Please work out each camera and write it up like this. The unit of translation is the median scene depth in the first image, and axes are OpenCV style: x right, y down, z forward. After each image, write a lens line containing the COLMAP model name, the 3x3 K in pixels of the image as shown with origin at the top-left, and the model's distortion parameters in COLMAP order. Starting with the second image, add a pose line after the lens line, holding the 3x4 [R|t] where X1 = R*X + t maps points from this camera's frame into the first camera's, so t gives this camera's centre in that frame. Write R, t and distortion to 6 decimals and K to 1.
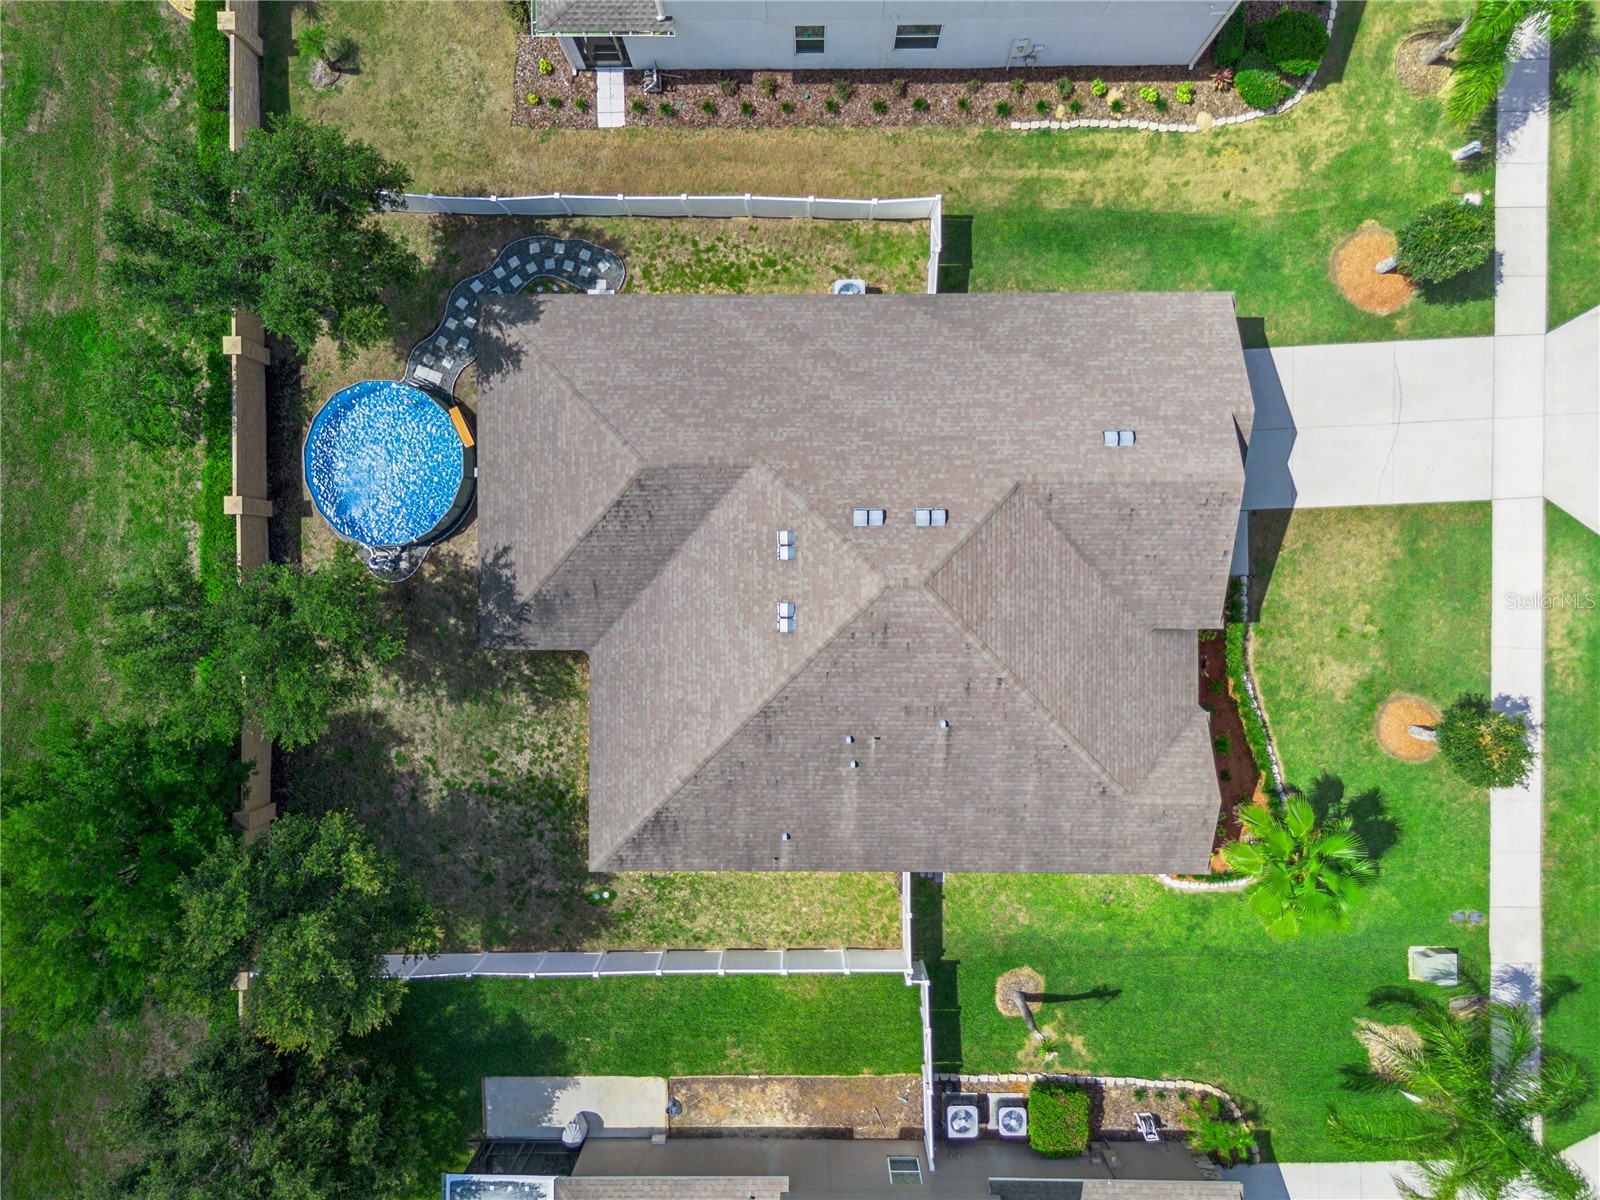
lens RADIAL K [[1150.5, 0, 812.6], [0, 1150.5, 570.9], [0, 0, 1]] dist [0.068828, -0.046445]
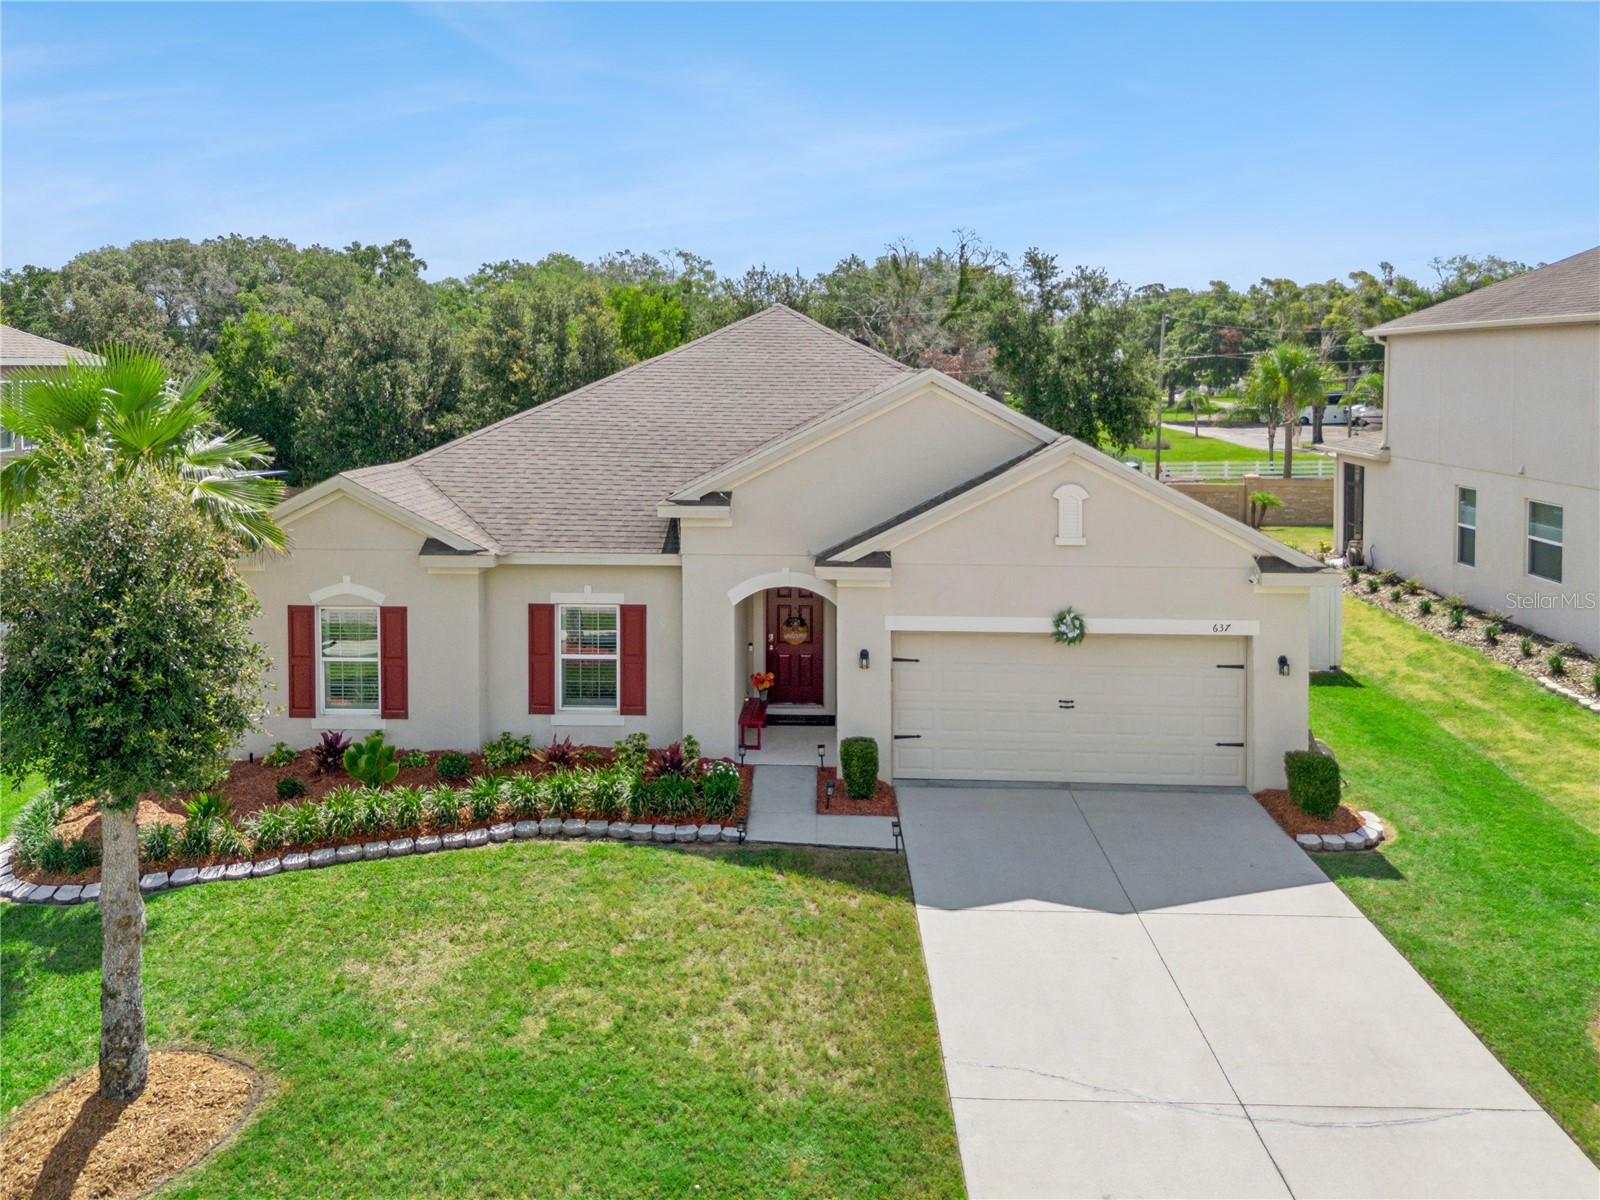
lens RADIAL K [[1207.0, 0, 808.8], [0, 1207.0, 404.3], [0, 0, 1]] dist [0.033660, -0.003359]
pose [[-0.038181, 0.038456, -0.998531, 0.789644], [-0.999268, 0.000723, 0.038237, -0.035163], [0.002192, 0.999260, 0.038400, 0.826371]]
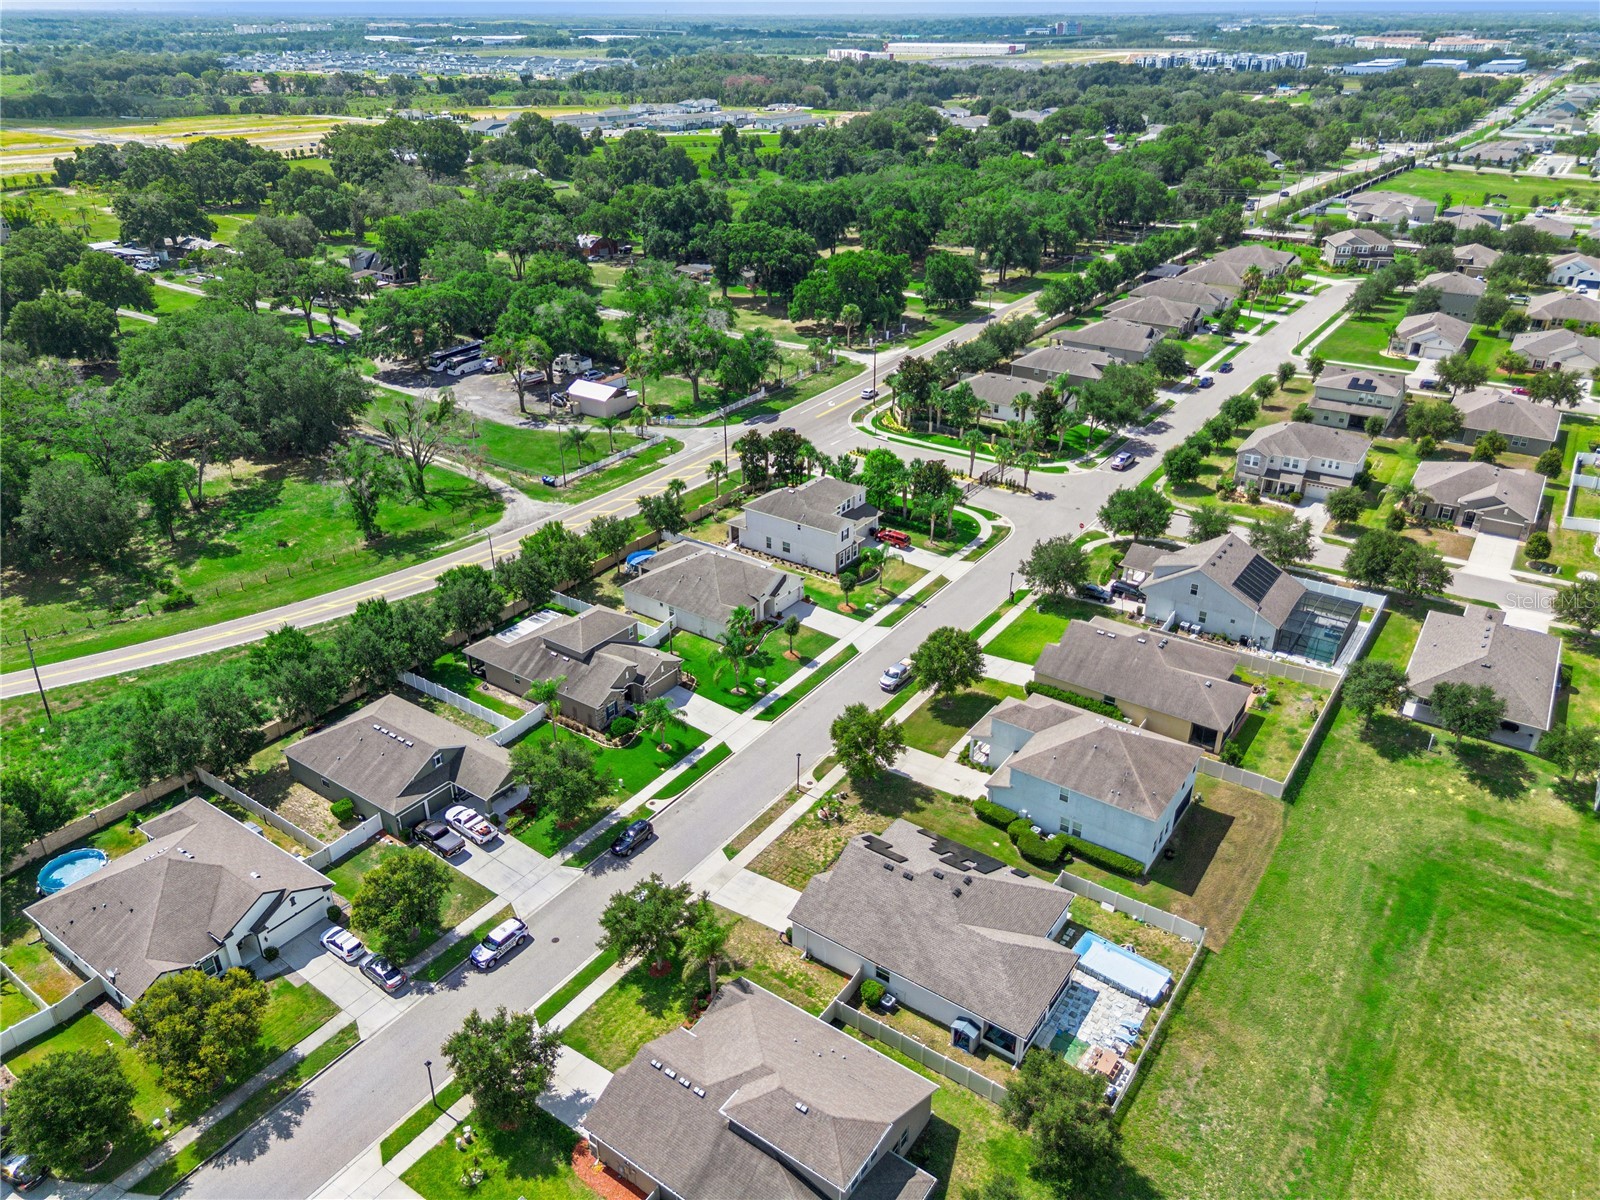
lens RADIAL K [[1133.8, 0, 800.0], [0, 1133.8, 600.0], [0, 0, 1]] dist [0.074663, -0.070602]
pose [[0.815901, 0.270700, -0.510908, 2.457321], [-0.578183, 0.377241, -0.723459, 2.838465], [-0.003105, 0.885670, 0.464305, -0.950334]]
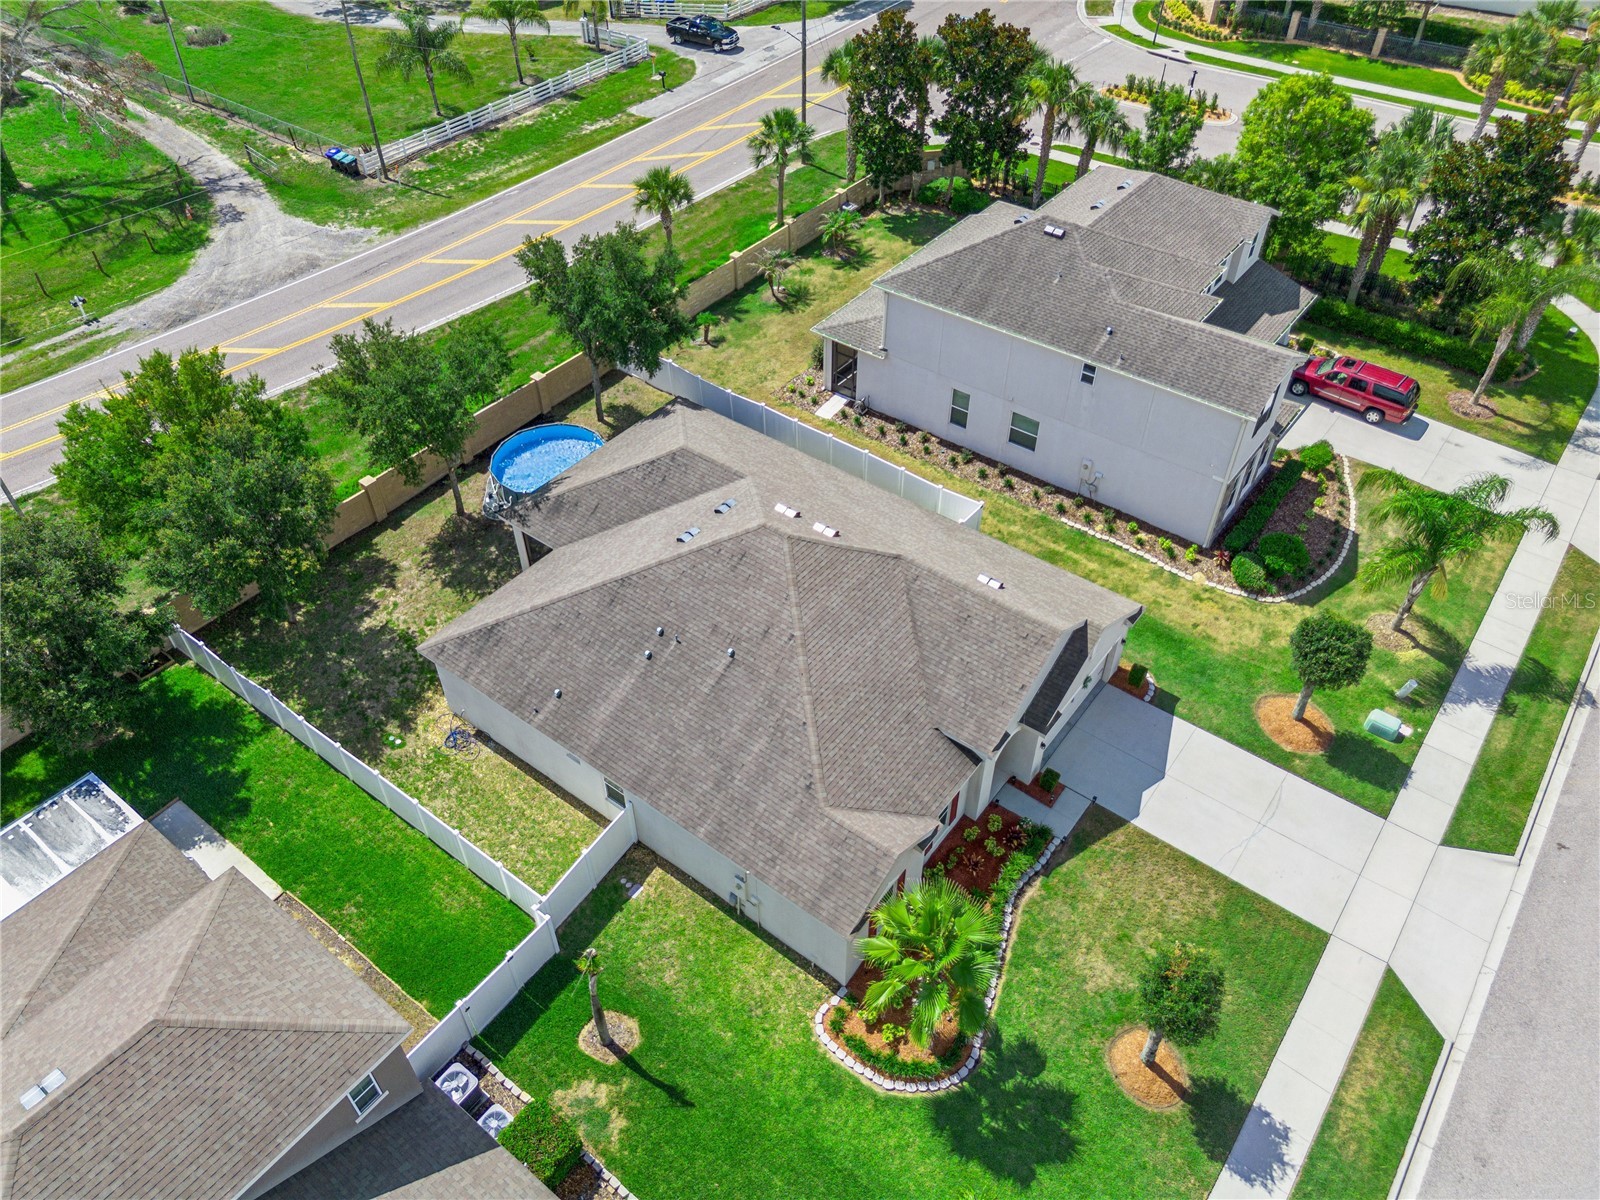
lens RADIAL K [[1133.8, 0, 800.0], [0, 1133.8, 600.0], [0, 0, 1]] dist [0.074663, -0.070602]
pose [[0.794606, 0.421537, -0.436931, 0.537068], [-0.607122, 0.548994, -0.574464, 0.596626], [-0.002285, 0.721742, 0.692158, 0.158338]]
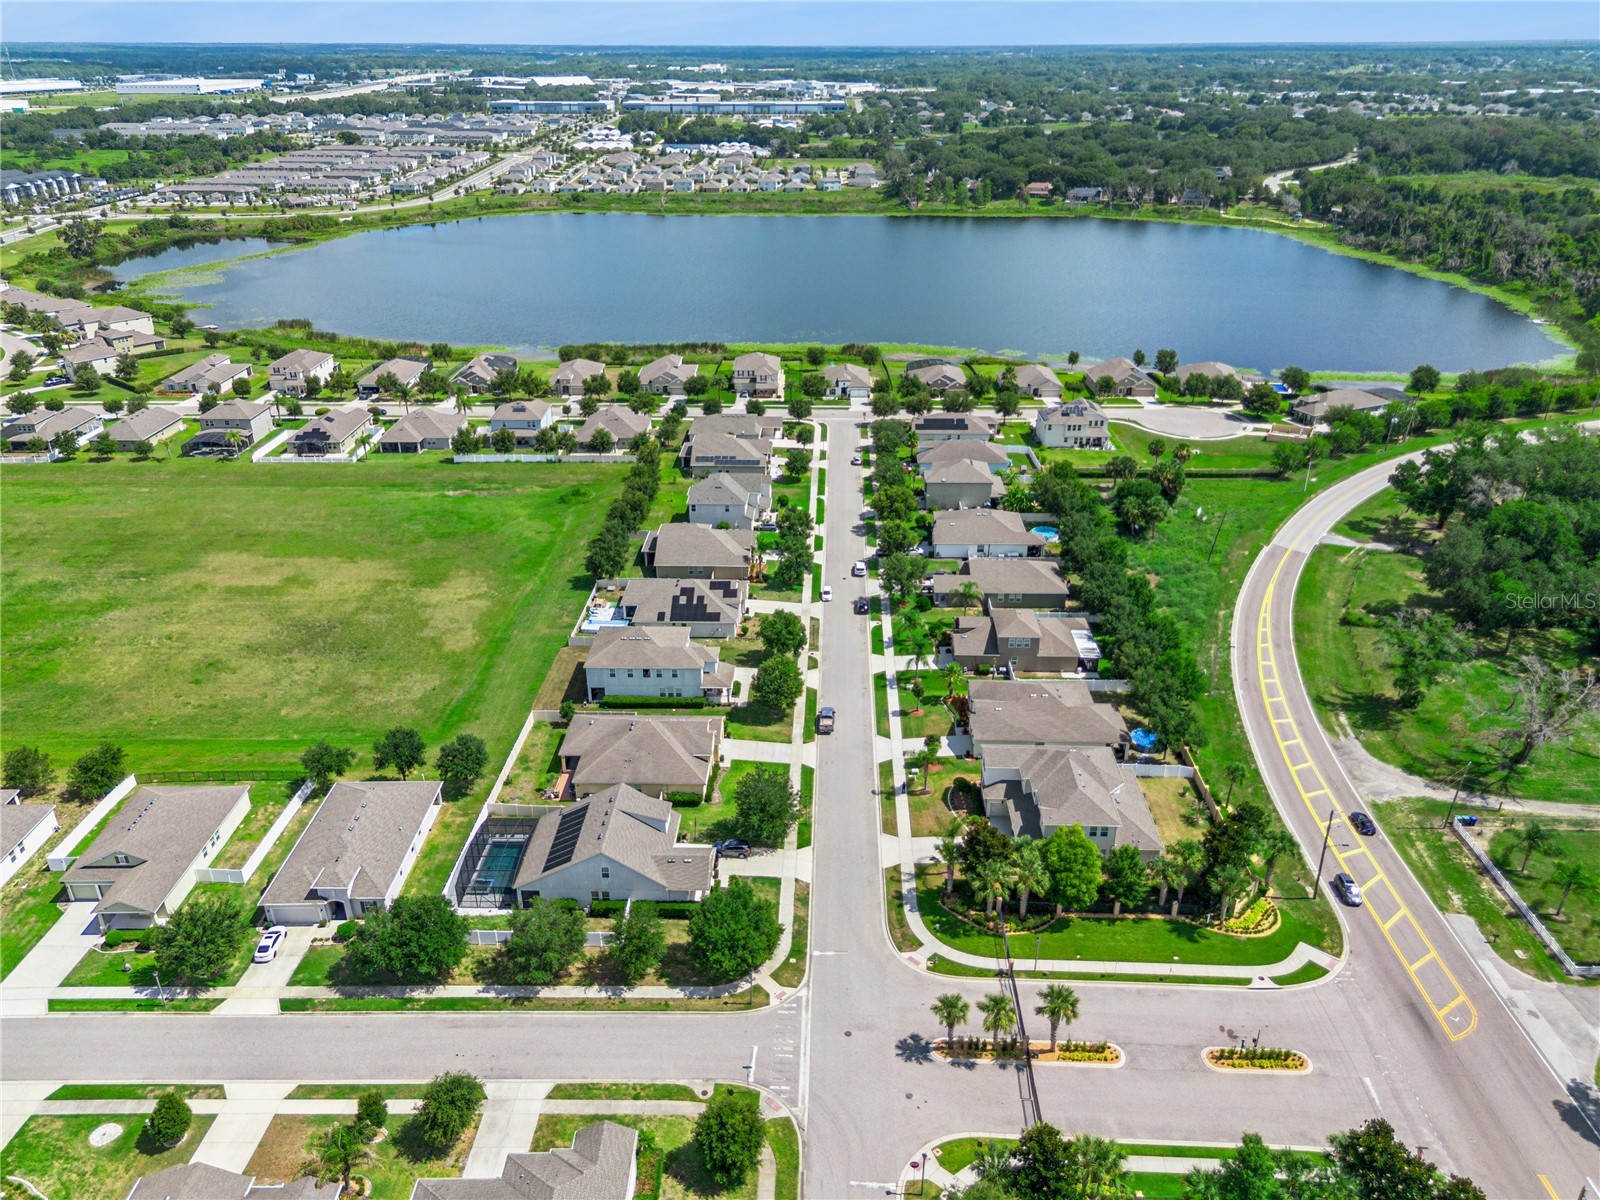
lens RADIAL K [[1133.8, 0, 800.0], [0, 1133.8, 600.0], [0, 0, 1]] dist [0.074663, -0.070602]
pose [[-0.999306, -0.004515, 0.036978, 0.827984], [0.035339, -0.429005, 0.902610, -3.912925], [0.011788, 0.903291, 0.428867, -1.430465]]
